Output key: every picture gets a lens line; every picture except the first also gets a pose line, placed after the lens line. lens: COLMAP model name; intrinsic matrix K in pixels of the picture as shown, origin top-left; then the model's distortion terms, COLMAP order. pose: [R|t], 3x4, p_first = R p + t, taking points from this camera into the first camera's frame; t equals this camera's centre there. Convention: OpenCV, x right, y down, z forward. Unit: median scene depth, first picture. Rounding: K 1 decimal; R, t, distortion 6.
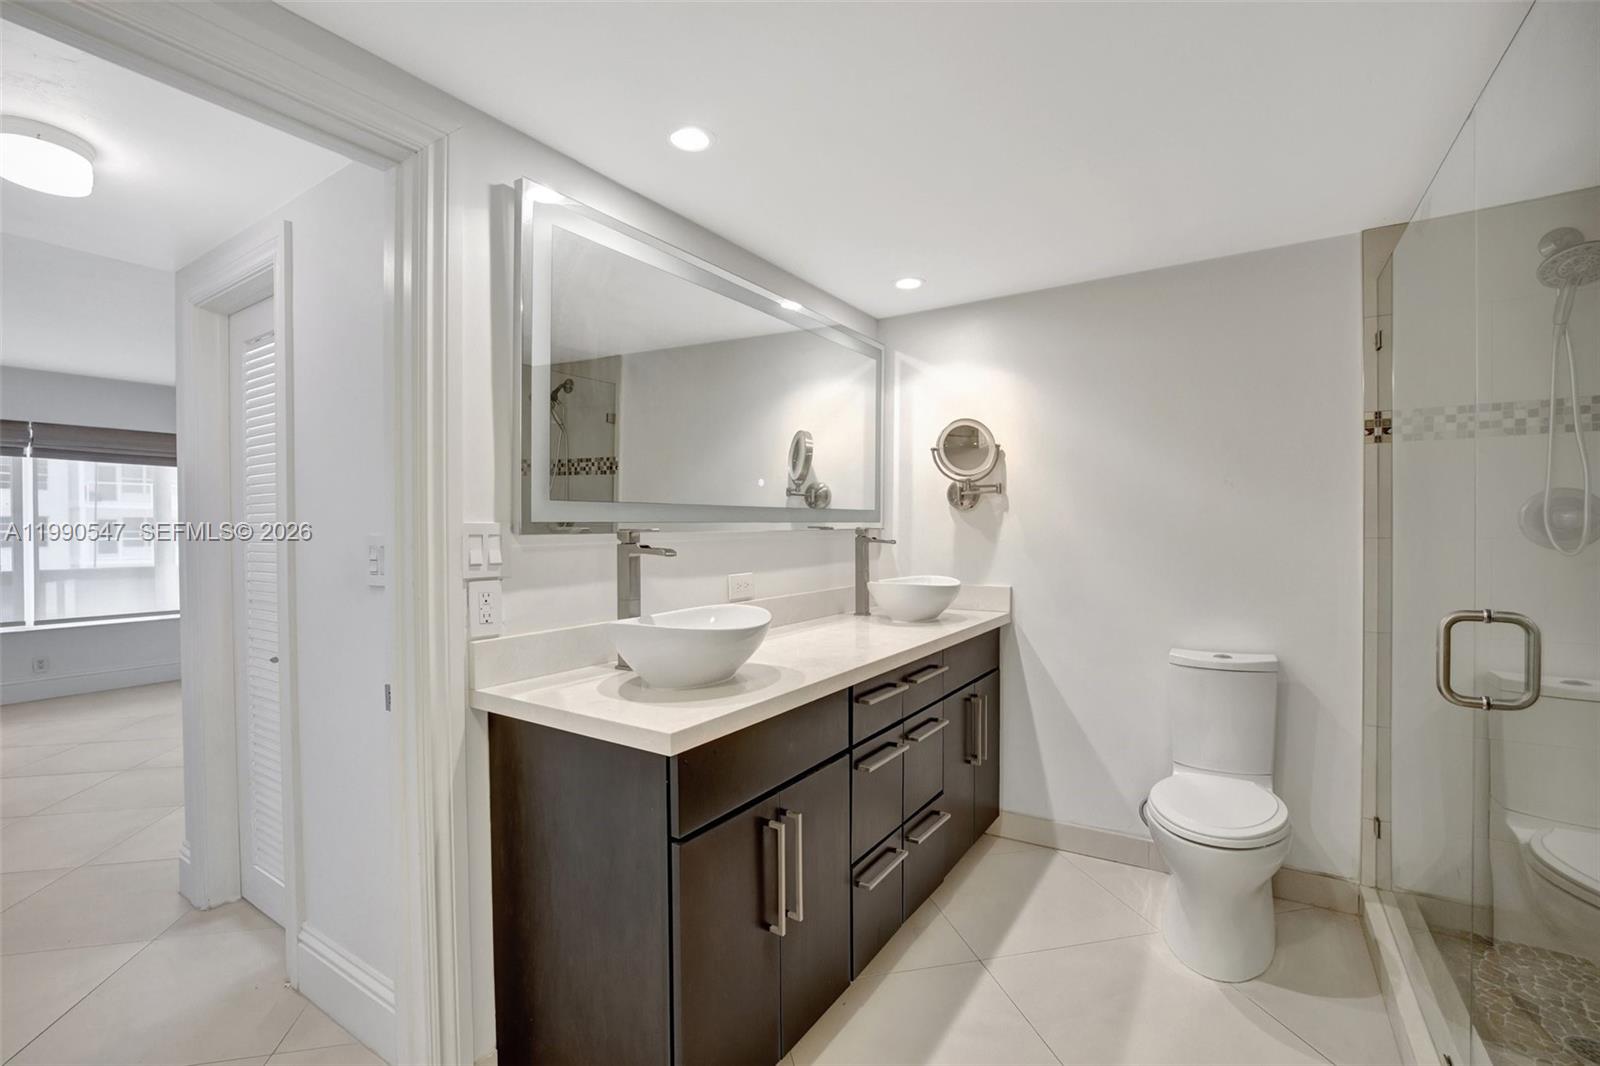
lens RADIAL K [[697.9, 0, 798.0], [0, 697.9, 534.3], [0, 0, 1]] dist [-0.055439, 0.018140]
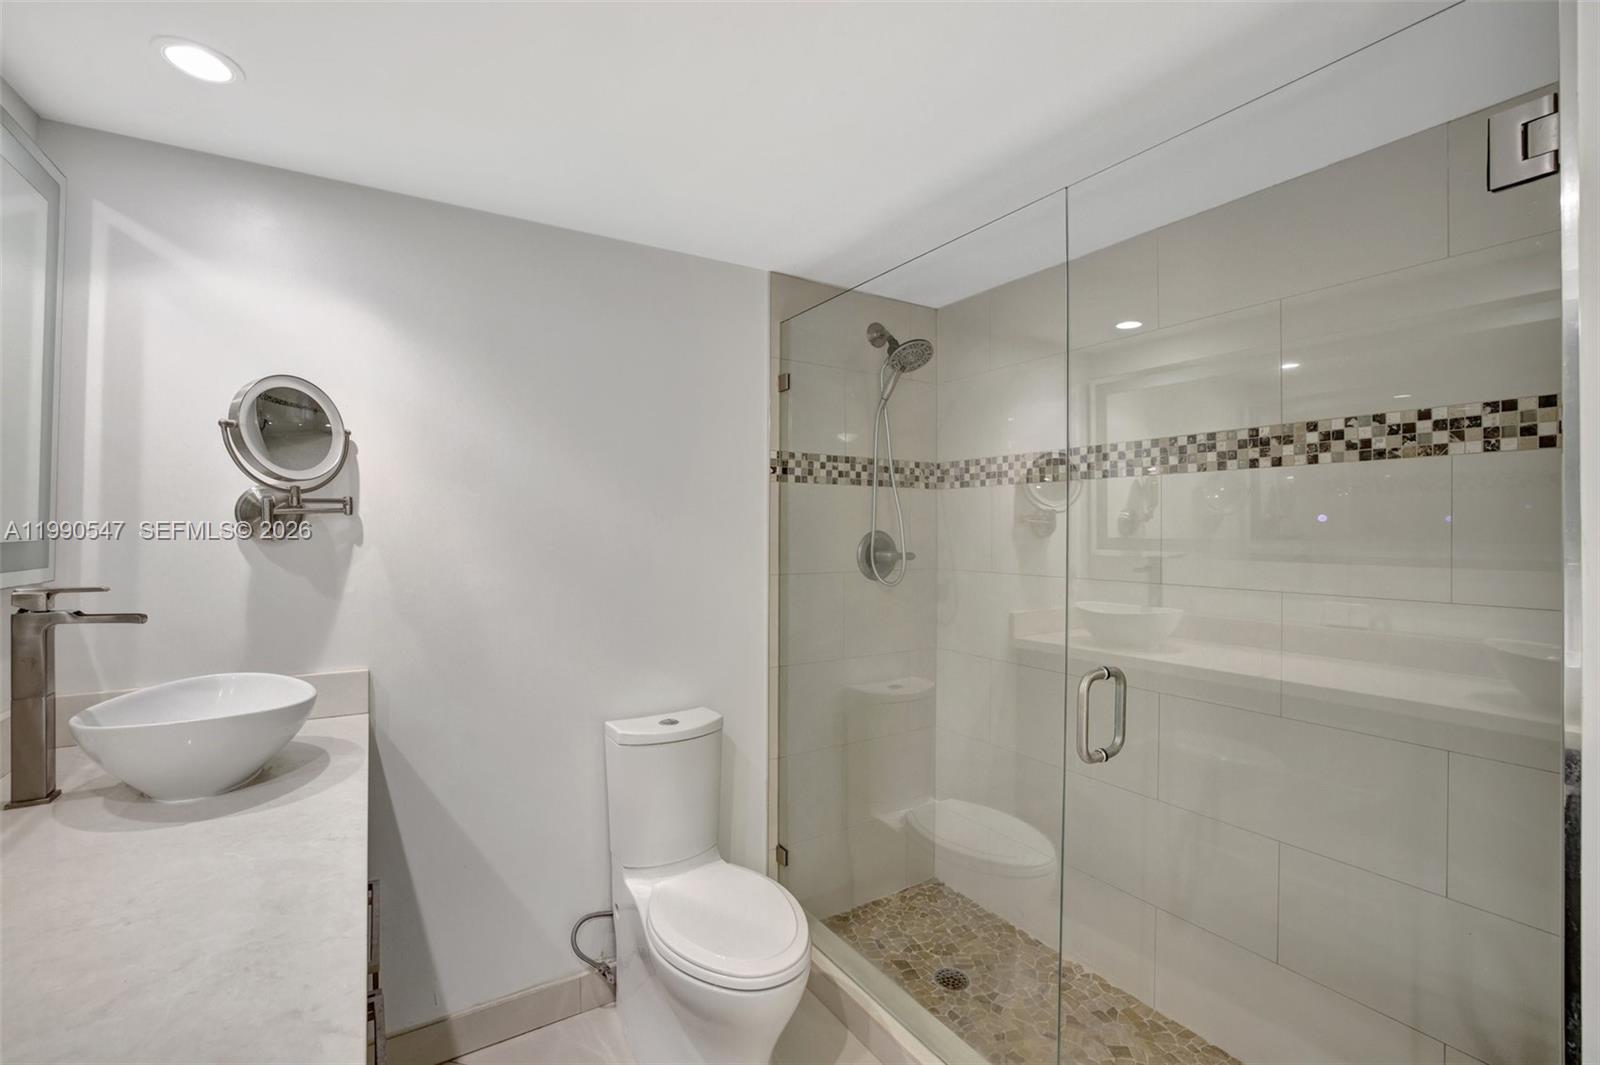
lens RADIAL K [[697.9, 0, 798.0], [0, 697.9, 533.8], [0, 0, 1]] dist [-0.055439, 0.018140]
pose [[0.431779, 0.007947, 0.901945, -0.083661], [0.000909, 0.999957, -0.009245, -0.045915], [-0.901979, 0.004812, 0.431753, 0.510354]]
